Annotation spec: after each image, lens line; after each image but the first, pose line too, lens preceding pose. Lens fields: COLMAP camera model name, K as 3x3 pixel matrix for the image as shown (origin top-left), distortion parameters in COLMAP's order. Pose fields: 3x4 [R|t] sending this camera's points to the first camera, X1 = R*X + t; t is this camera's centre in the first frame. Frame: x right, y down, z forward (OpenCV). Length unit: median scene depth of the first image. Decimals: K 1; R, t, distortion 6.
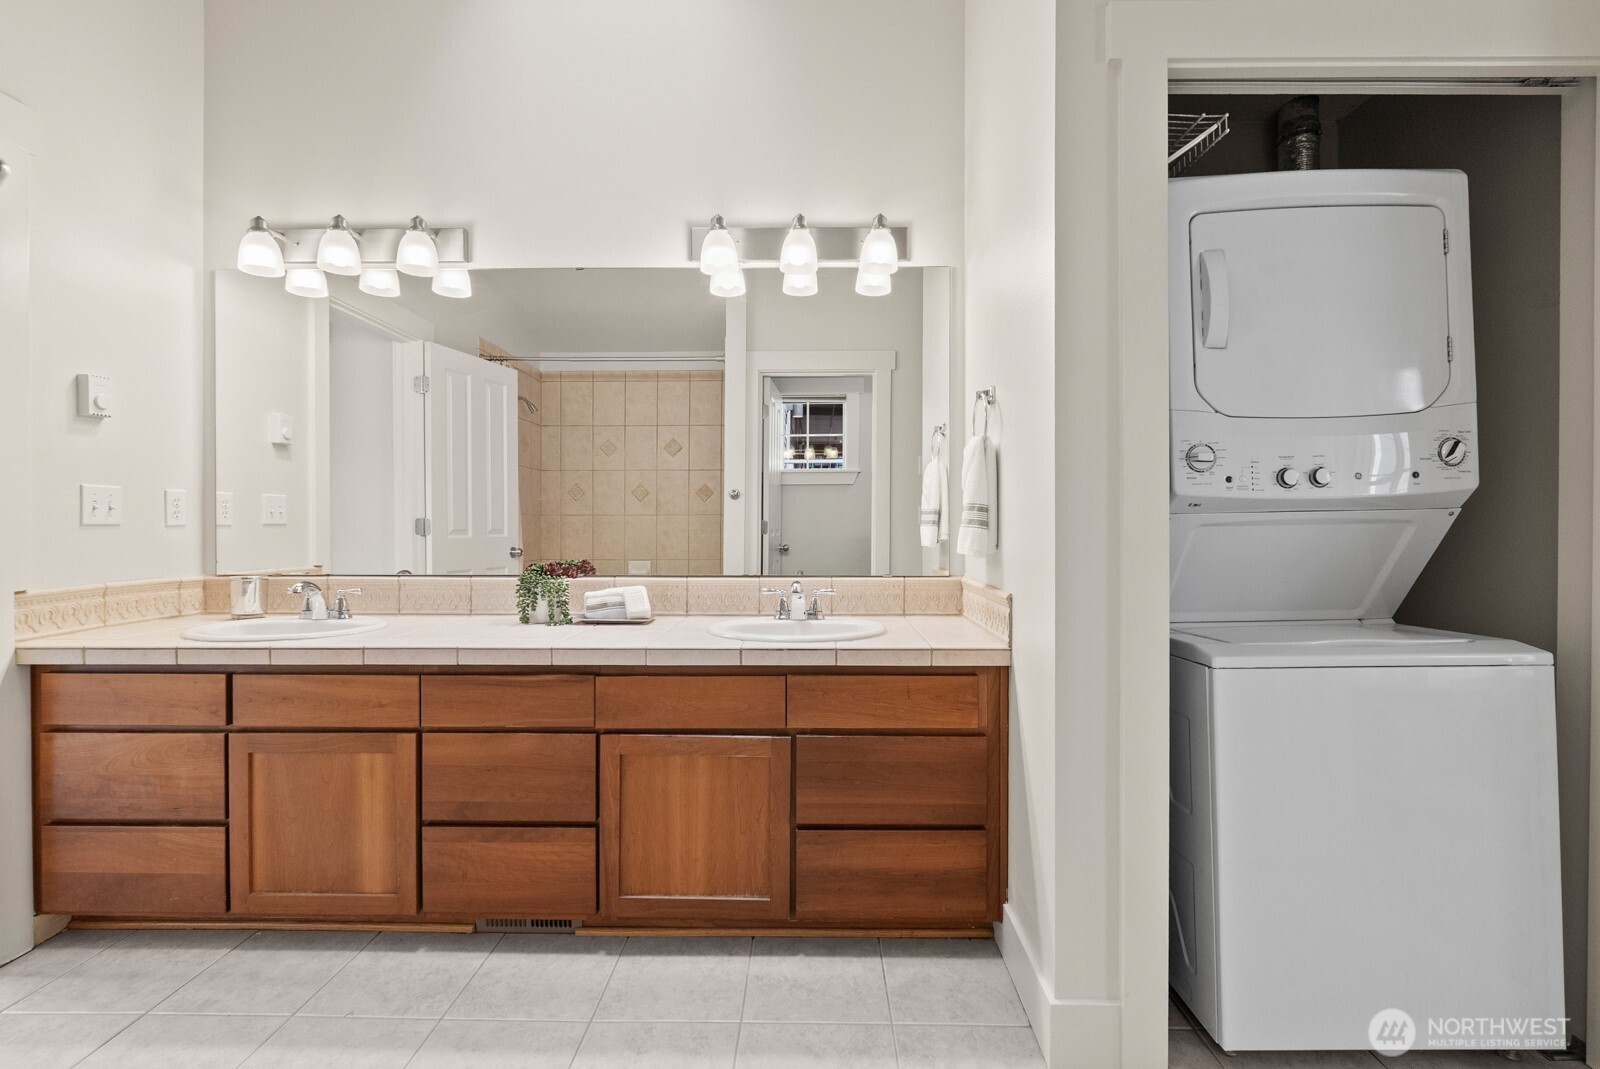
lens RADIAL K [[718.5, 0, 816.7], [0, 718.5, 519.4], [0, 0, 1]] dist [-0.000813, 0.000259]
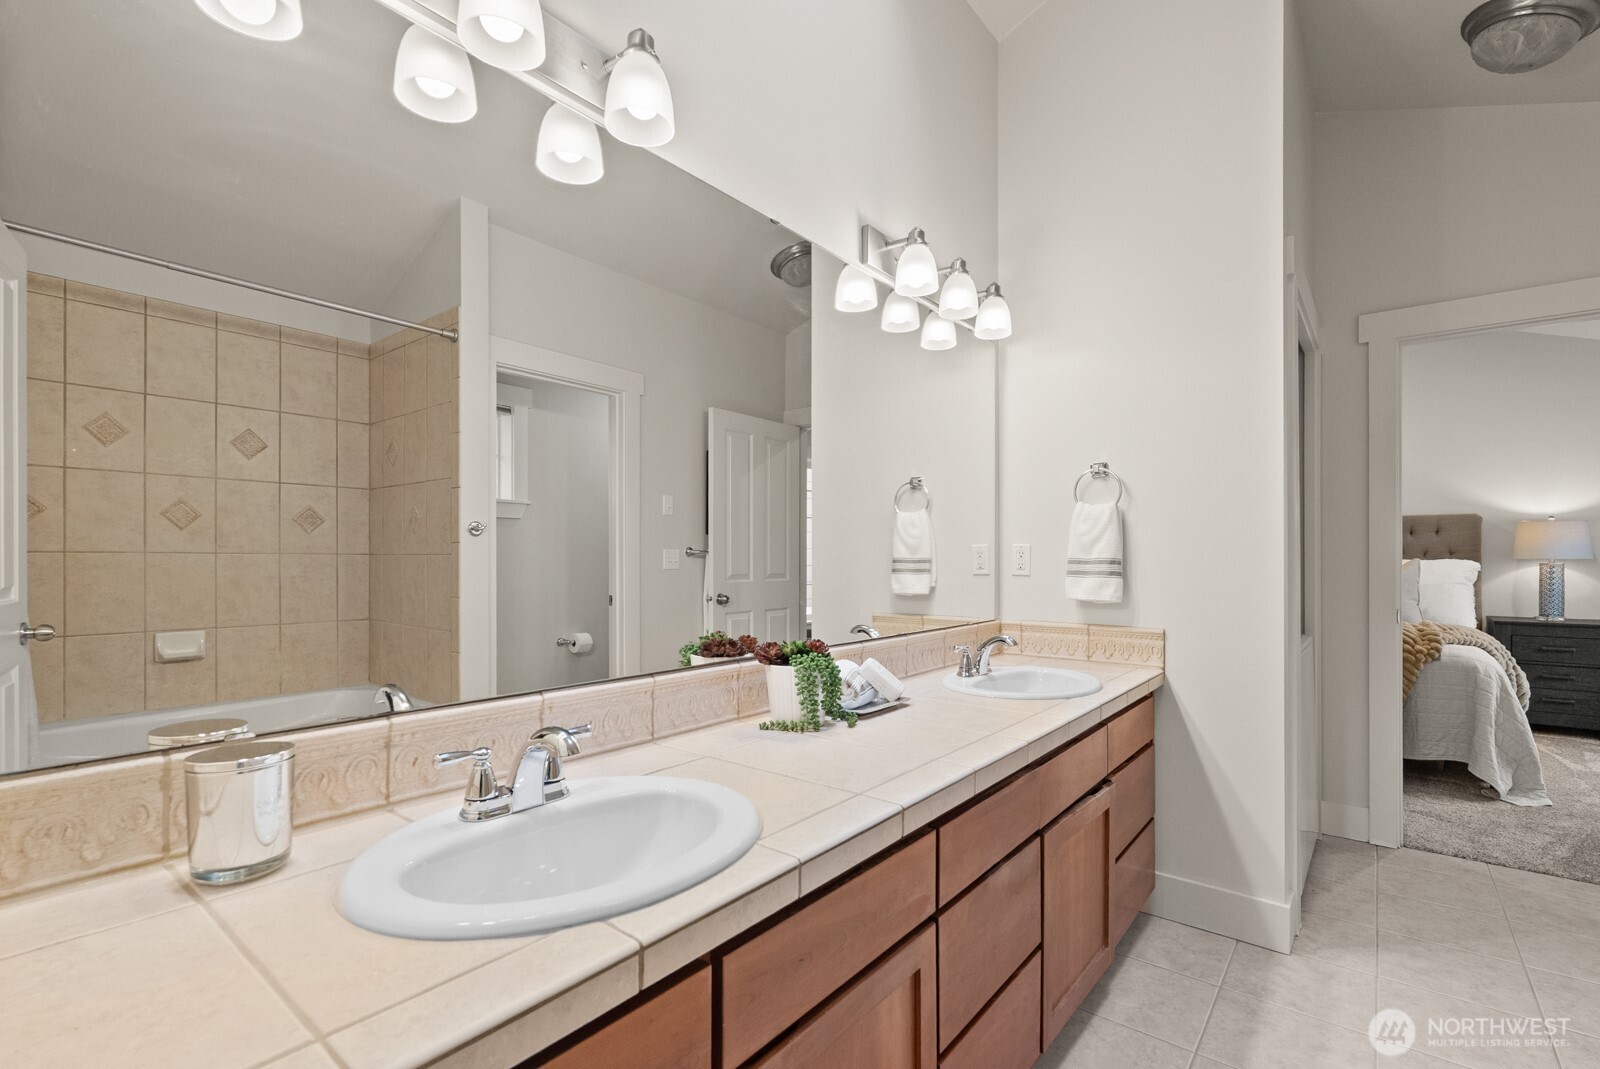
lens RADIAL K [[718.5, 0, 811.3], [0, 718.5, 549.1], [0, 0, 1]] dist [-0.000813, 0.000259]
pose [[0.611582, 0.009627, 0.791123, -0.393016], [-0.007536, 0.999951, -0.006342, -0.009295], [-0.791145, -0.002083, 0.611625, 0.243265]]
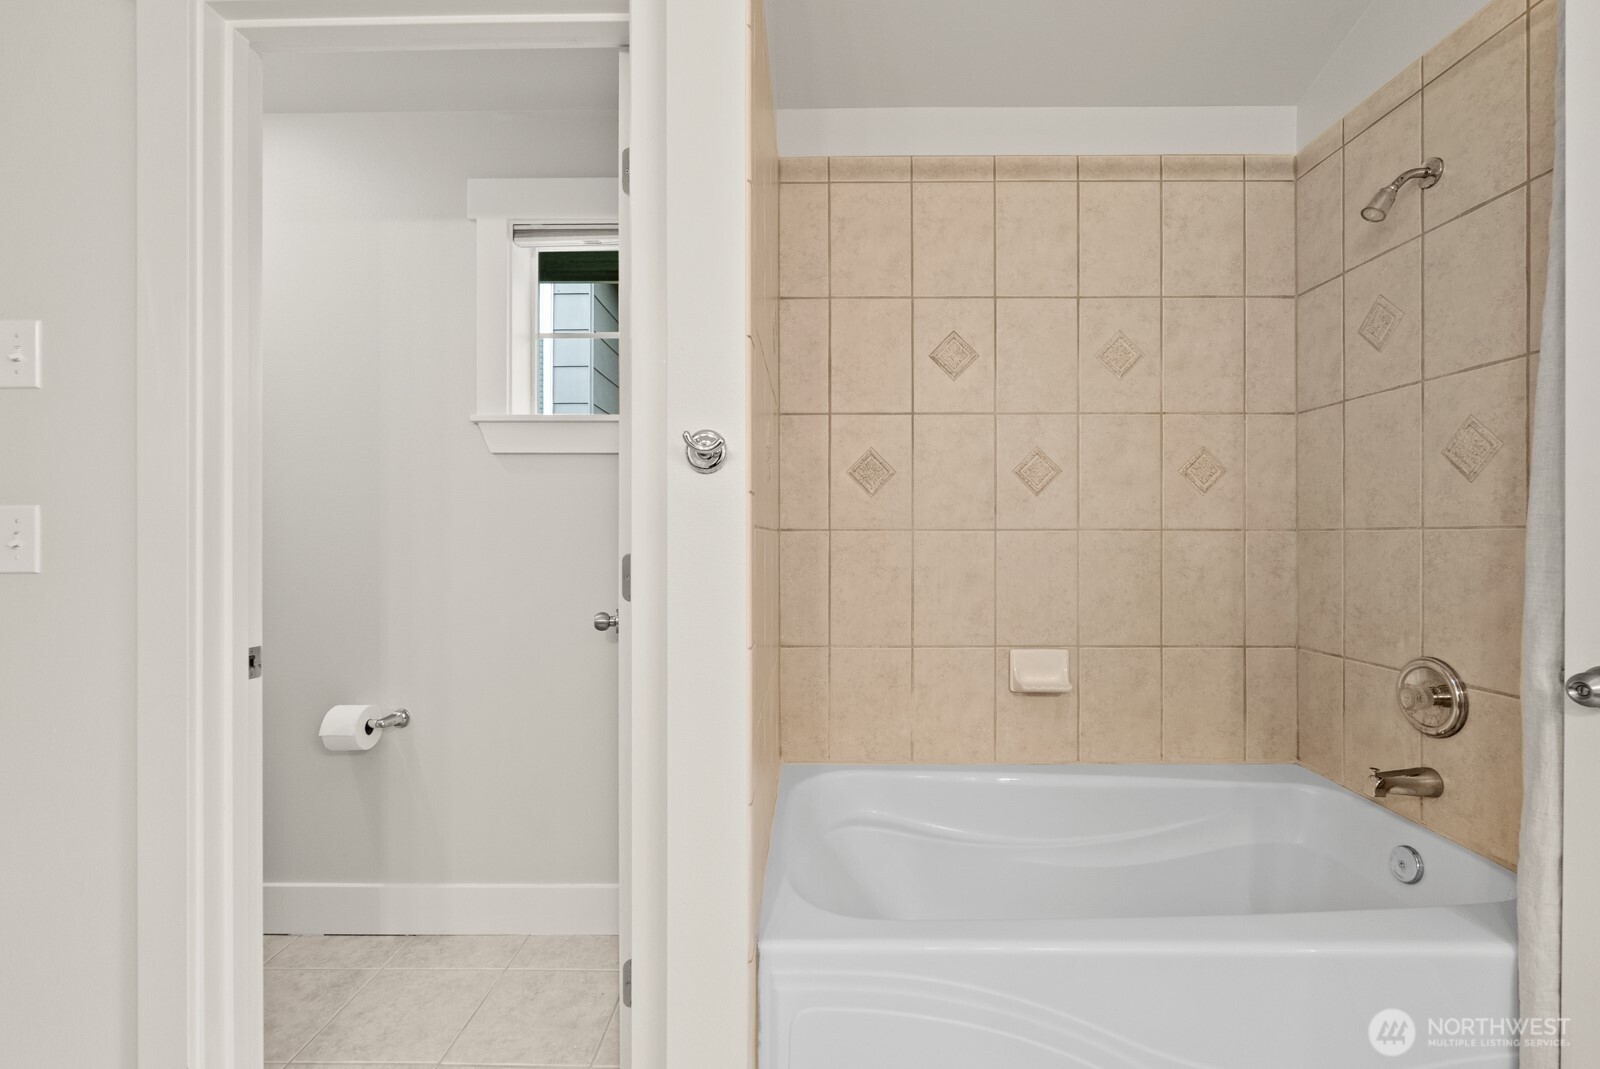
lens RADIAL K [[718.5, 0, 800.2], [0, 718.5, 534.9], [0, 0, 1]] dist [-0.000813, 0.000259]
pose [[0.999973, -0.007319, -0.001160, -0.372010], [0.007322, 0.999969, 0.002927, -0.005920], [0.001139, -0.002935, 0.999995, 0.621288]]
